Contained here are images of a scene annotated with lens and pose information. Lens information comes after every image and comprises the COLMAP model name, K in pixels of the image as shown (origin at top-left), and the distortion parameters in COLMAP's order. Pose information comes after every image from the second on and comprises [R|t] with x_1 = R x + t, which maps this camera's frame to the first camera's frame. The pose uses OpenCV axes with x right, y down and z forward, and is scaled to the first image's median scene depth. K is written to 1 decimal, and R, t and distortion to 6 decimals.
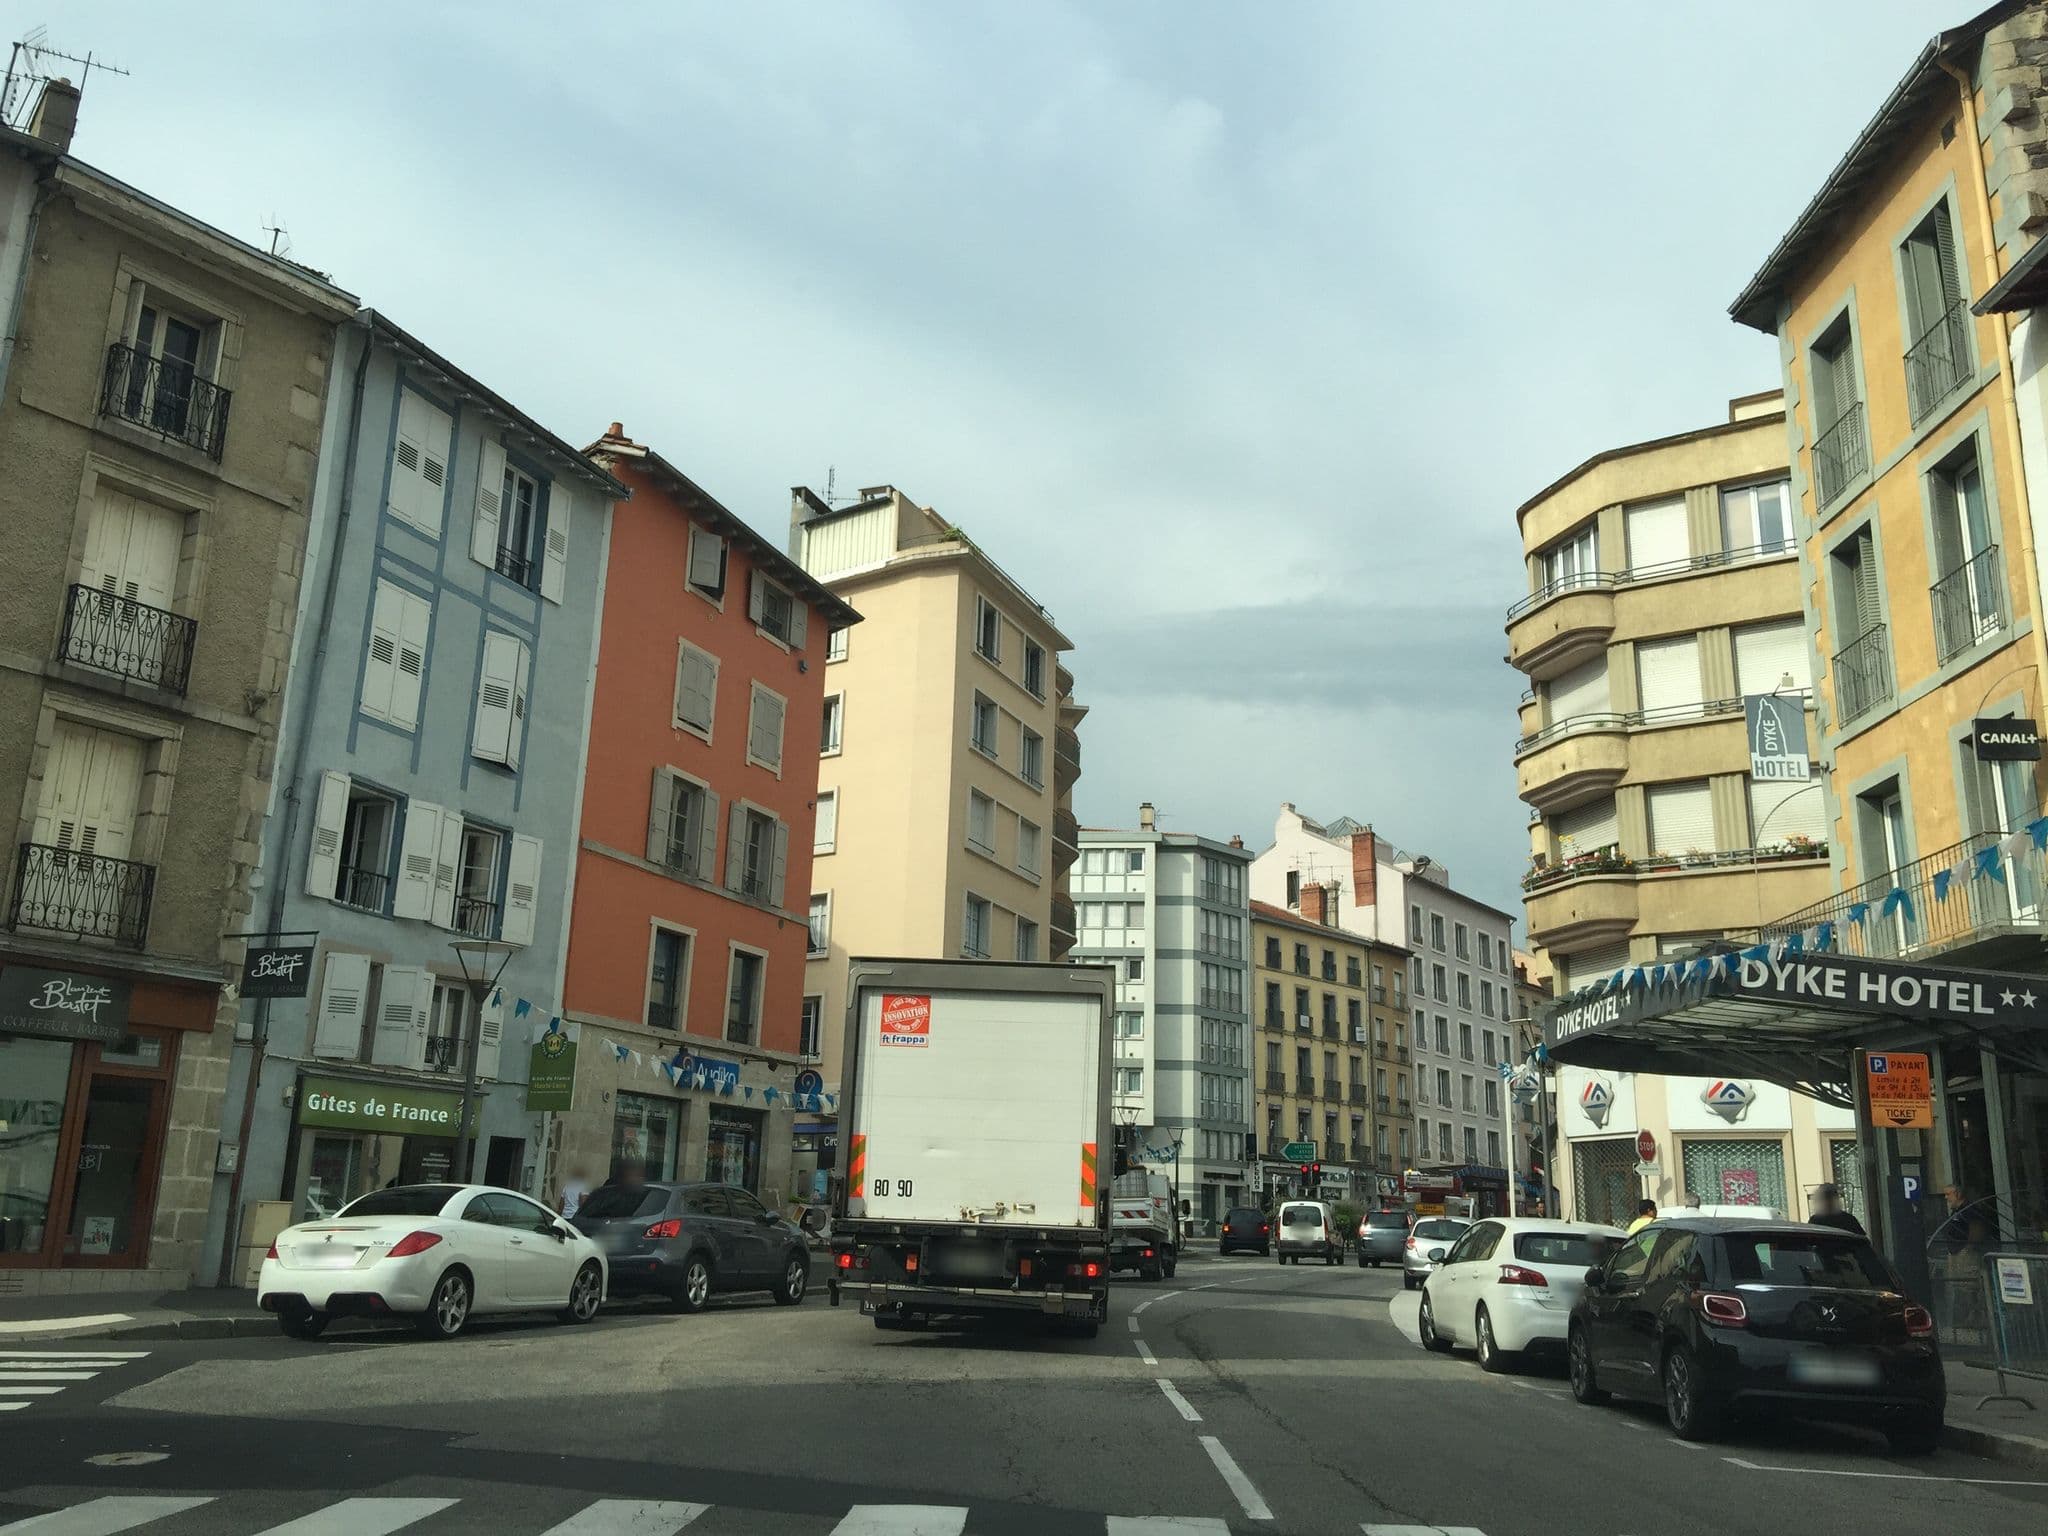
lens RADIAL K [[2095.2, 0, 1044.7], [0, 2095.2, 678.7], [0, 0, 1]] dist [0.086194, -0.097537]
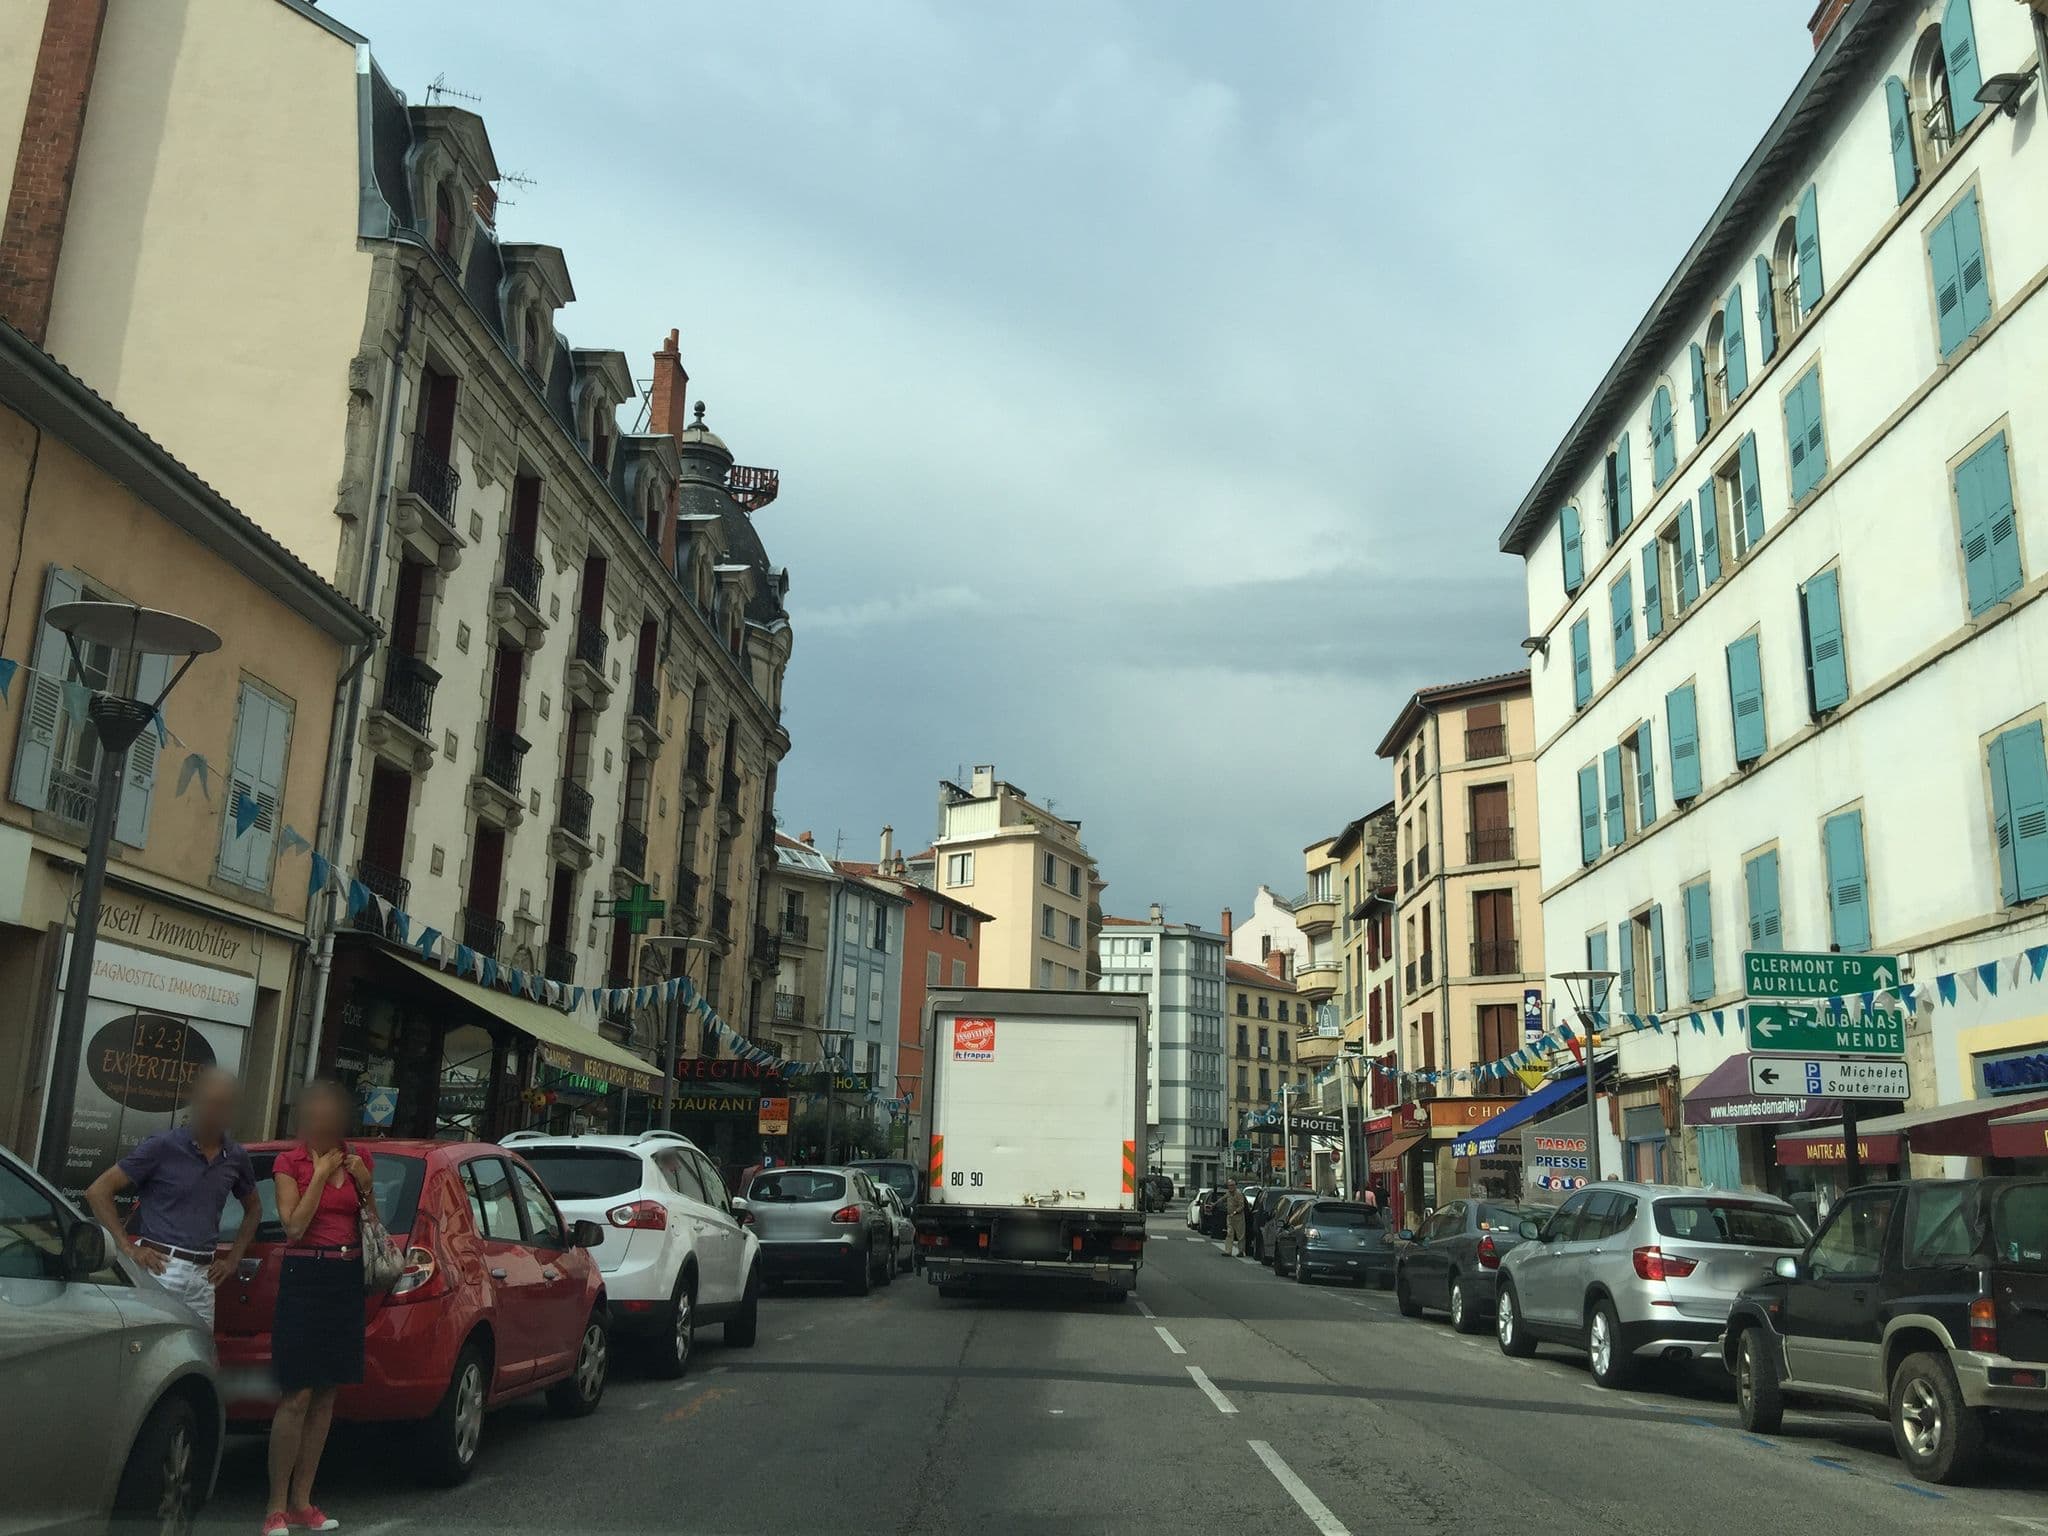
lens RADIAL K [[2095.2, 0, 1035.1], [0, 2095.2, 662.6], [0, 0, 1]] dist [0.086194, -0.097537]
pose [[0.999582, -0.007842, -0.027822, 0.013453], [0.008097, 0.999926, 0.009052, -0.237809], [0.027749, -0.009274, 0.999572, -0.909873]]
